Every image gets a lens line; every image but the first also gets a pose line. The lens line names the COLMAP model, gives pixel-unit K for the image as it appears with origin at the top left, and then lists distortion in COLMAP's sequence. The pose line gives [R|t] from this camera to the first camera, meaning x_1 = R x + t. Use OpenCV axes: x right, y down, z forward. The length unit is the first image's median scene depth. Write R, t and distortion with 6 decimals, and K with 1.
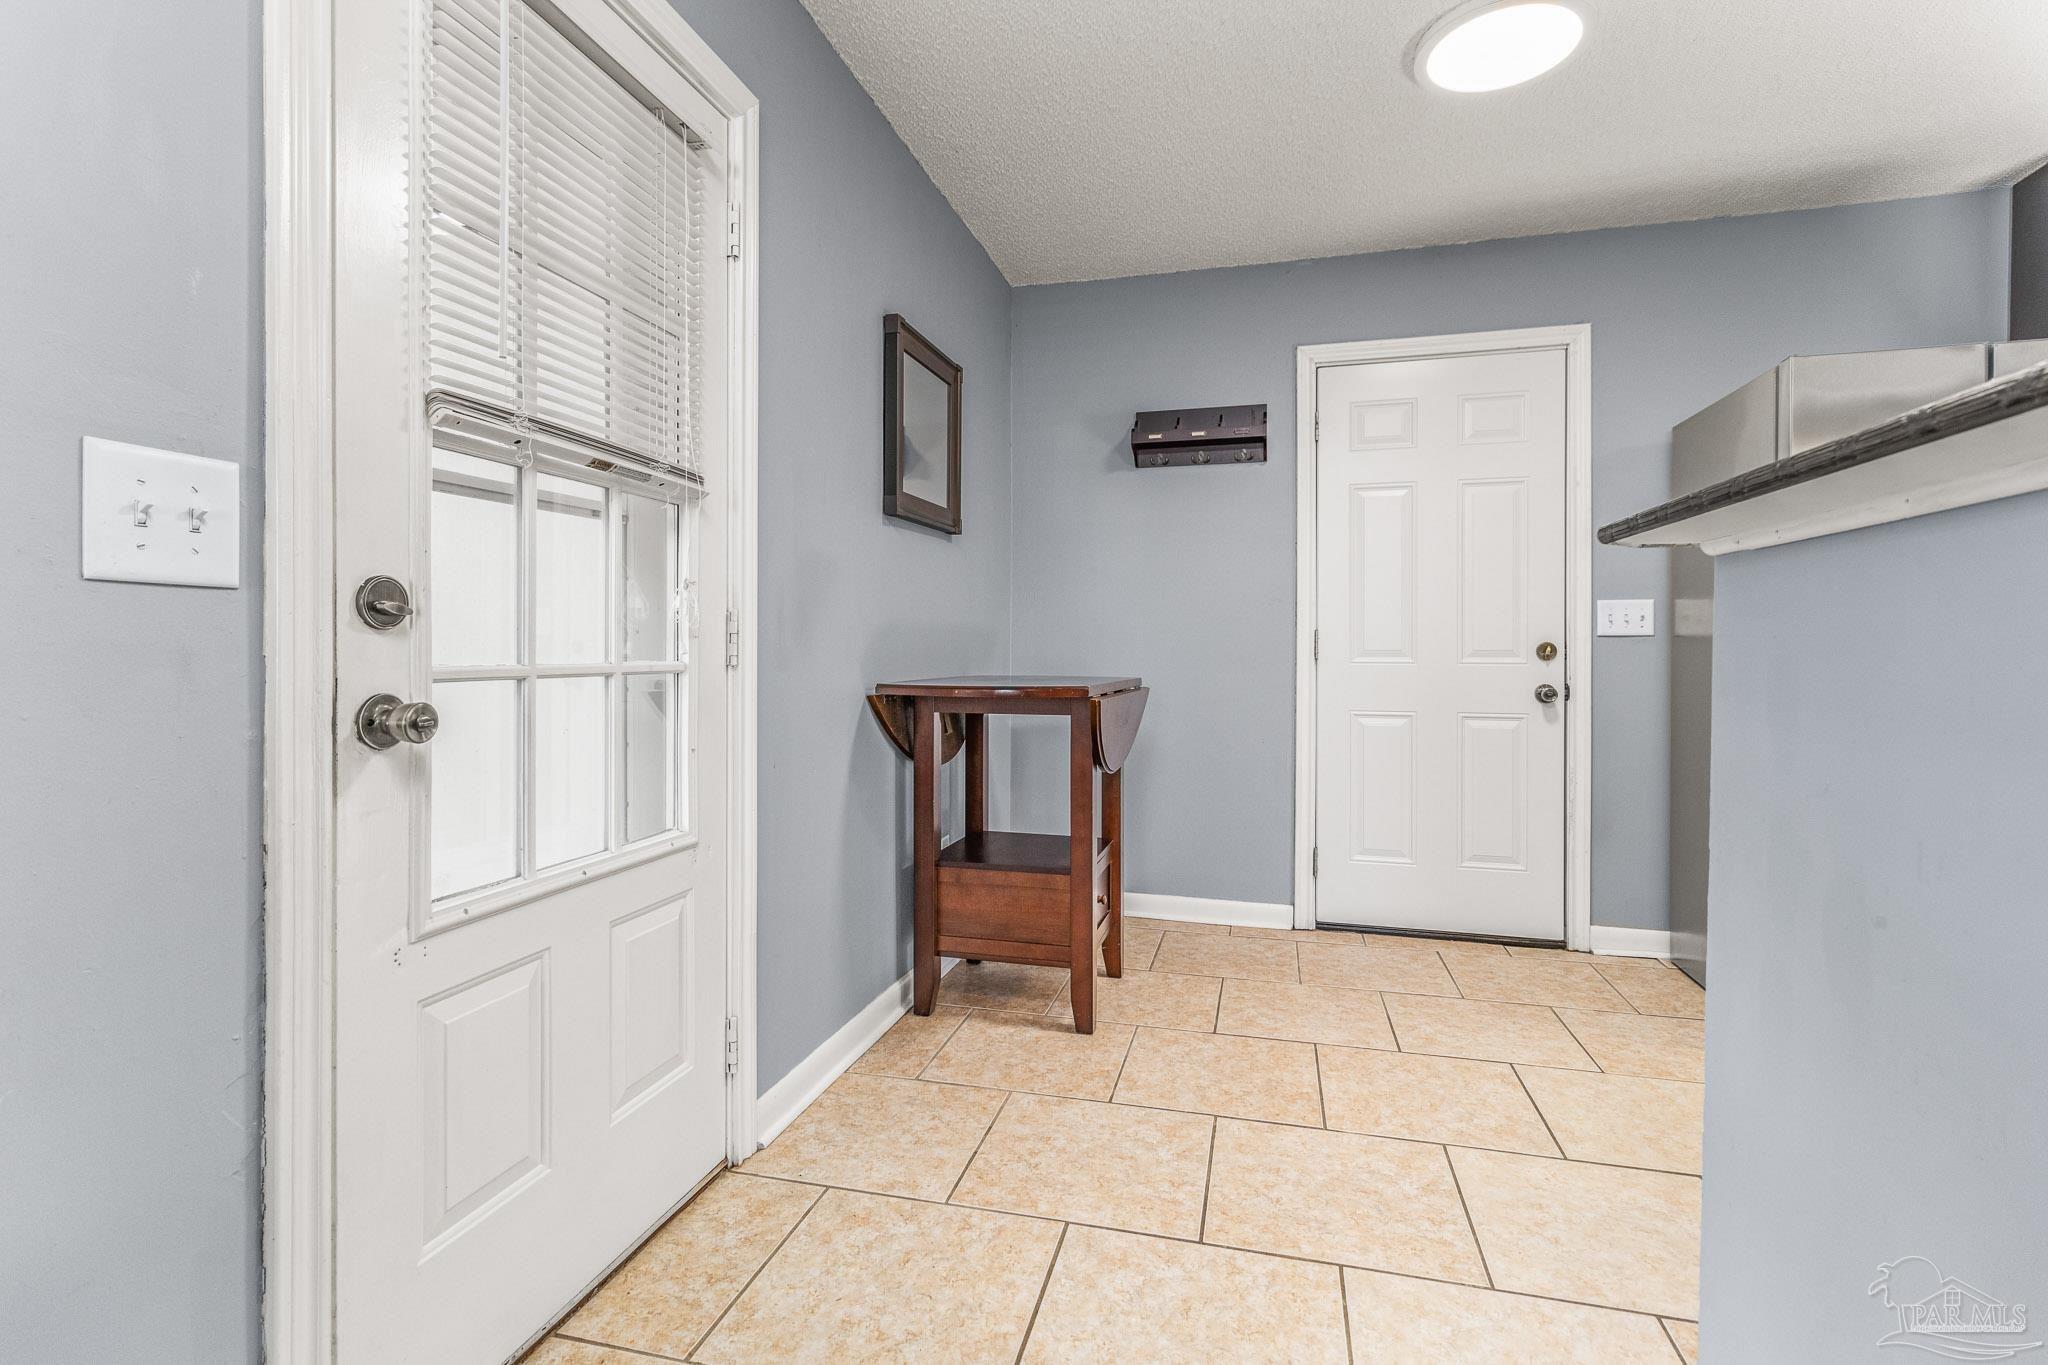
lens RADIAL K [[963.2, 0, 1039.0], [0, 963.2, 651.4], [0, 0, 1]] dist [0.000154, 0.000253]
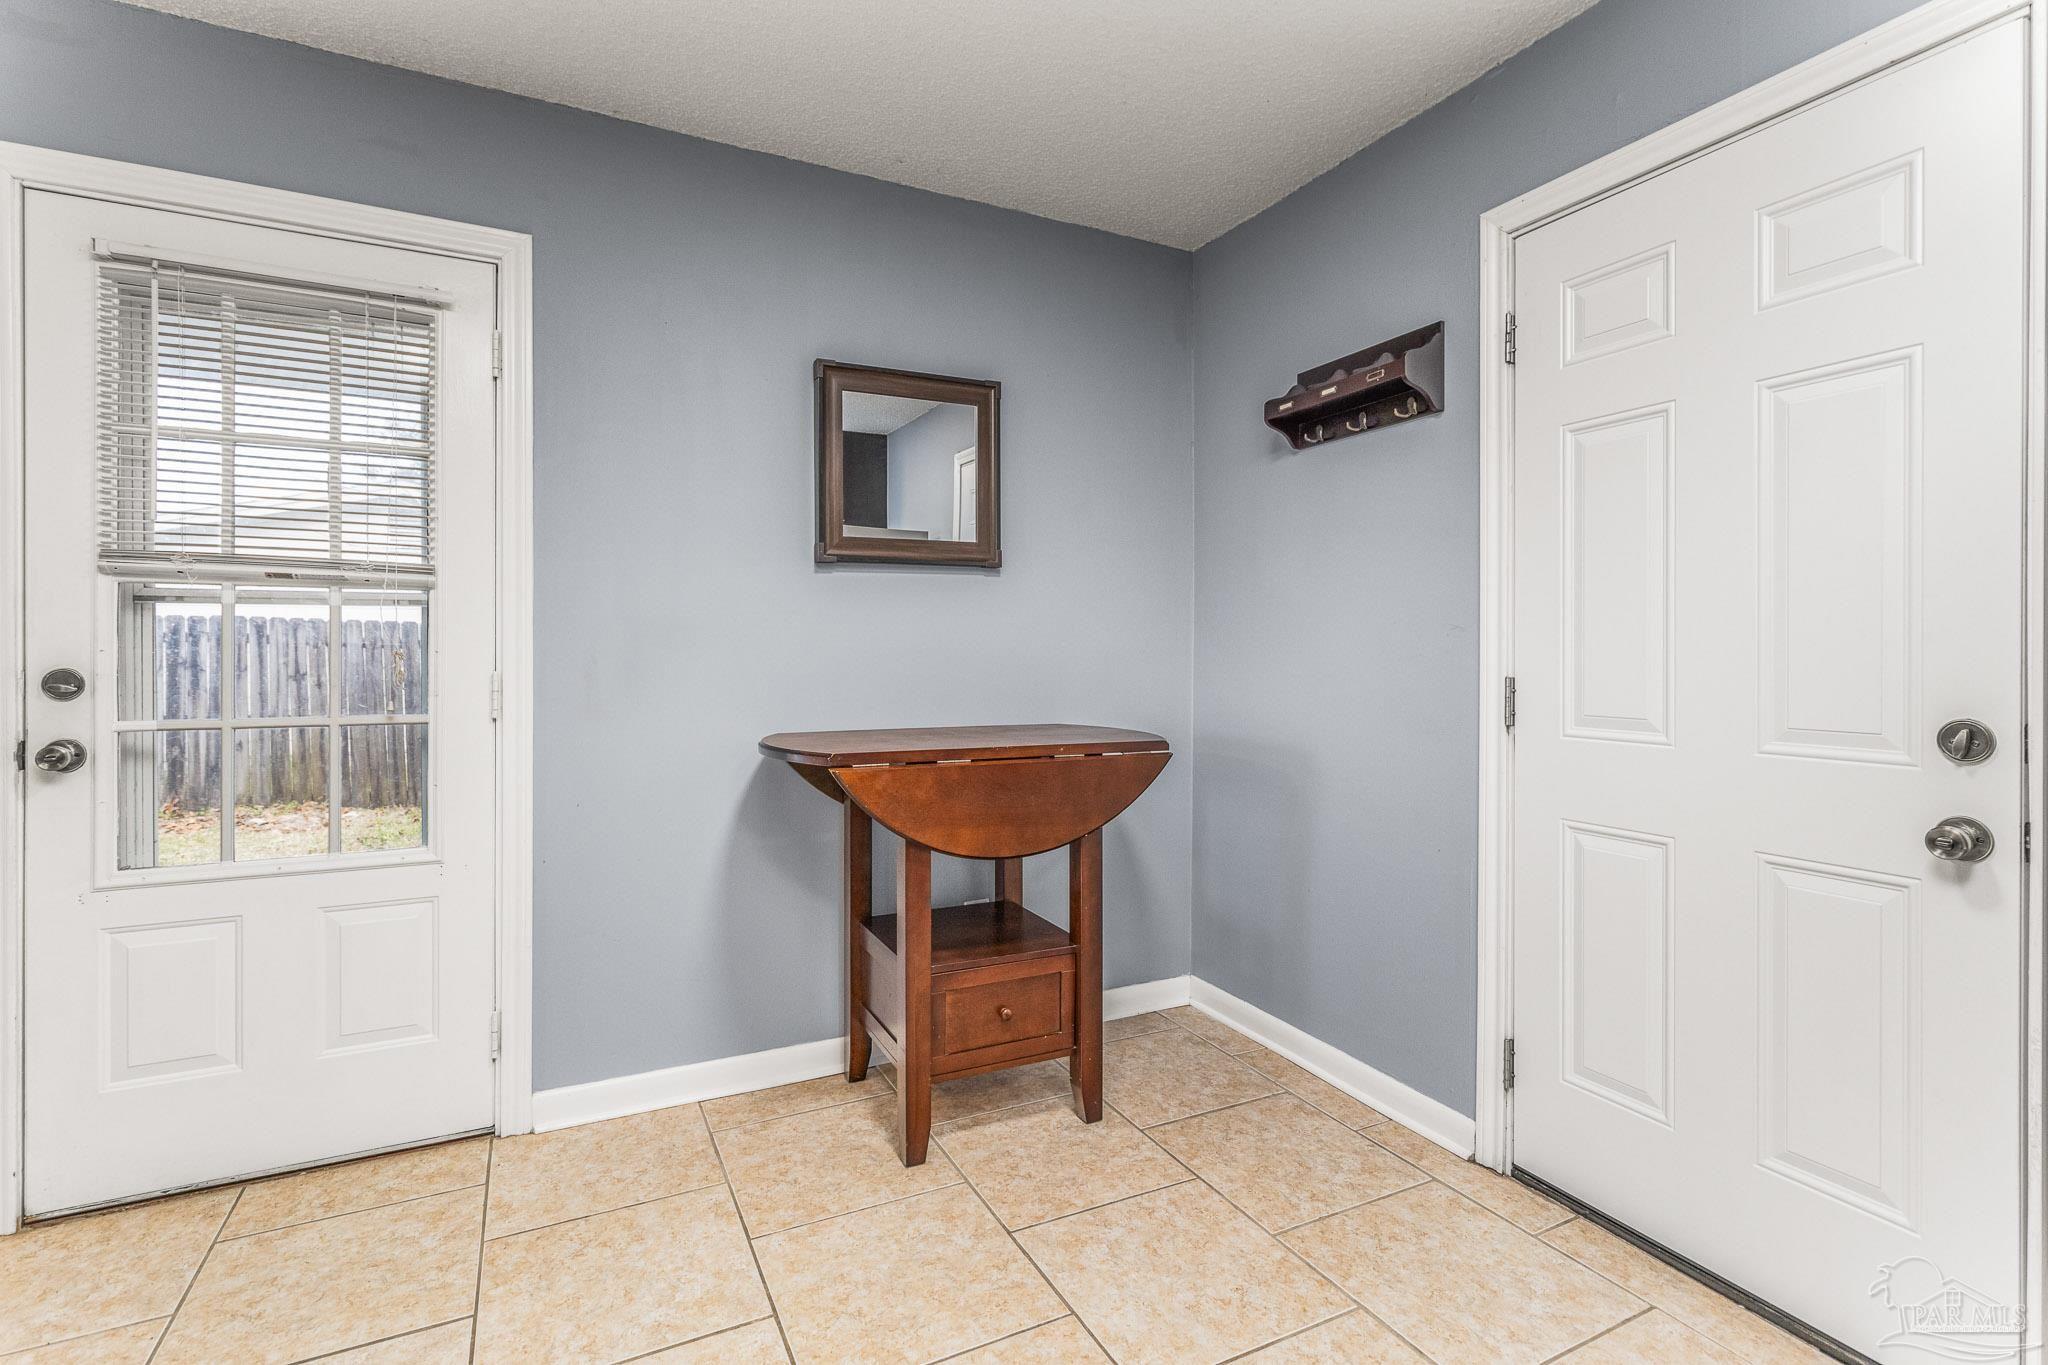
lens RADIAL K [[963.2, 0, 1028.8], [0, 963.2, 663.4], [0, 0, 1]] dist [0.000154, 0.000253]
pose [[0.656309, 0.005109, -0.754475, 0.725728], [-0.004291, 0.999986, 0.003039, -0.042291], [0.754480, 0.001243, 0.656322, 0.508814]]
